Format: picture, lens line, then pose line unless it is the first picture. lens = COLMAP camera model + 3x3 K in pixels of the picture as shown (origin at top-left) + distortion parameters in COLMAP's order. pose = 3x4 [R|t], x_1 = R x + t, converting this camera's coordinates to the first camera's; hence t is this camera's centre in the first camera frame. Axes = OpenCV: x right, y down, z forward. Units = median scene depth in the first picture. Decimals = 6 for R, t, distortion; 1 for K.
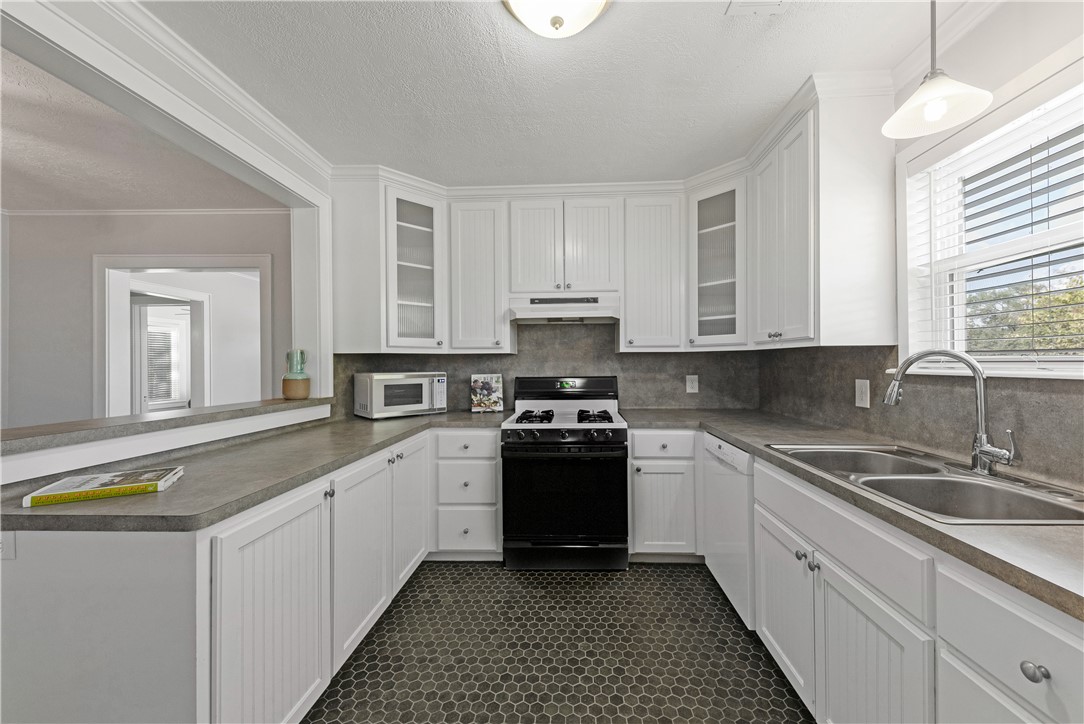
lens RADIAL K [[405.5, 0, 544.7], [0, 405.5, 366.9], [0, 0, 1]] dist [0.011083, -0.000052]
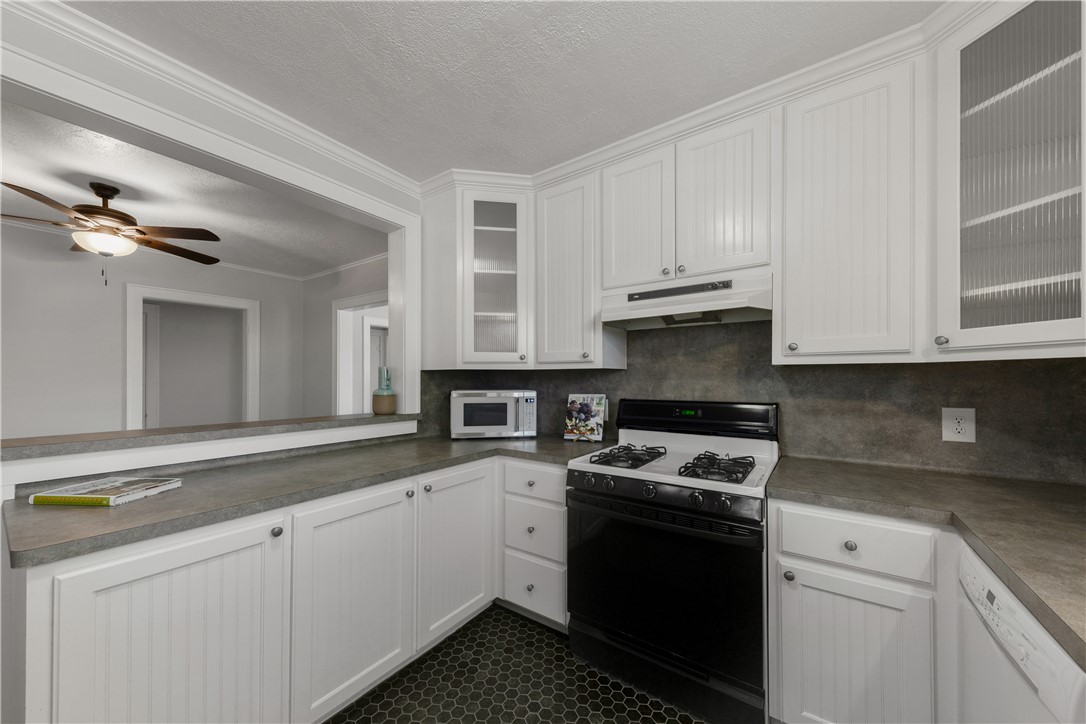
lens RADIAL K [[392.4, 0, 495.2], [0, 392.4, 379.8], [0, 0, 1]] dist [0.008268, -0.000279]
pose [[0.832844, 0.007282, -0.553460, 0.162196], [-0.009756, 0.999951, -0.001524, -0.008912], [0.553422, 0.006668, 0.832875, 0.273732]]
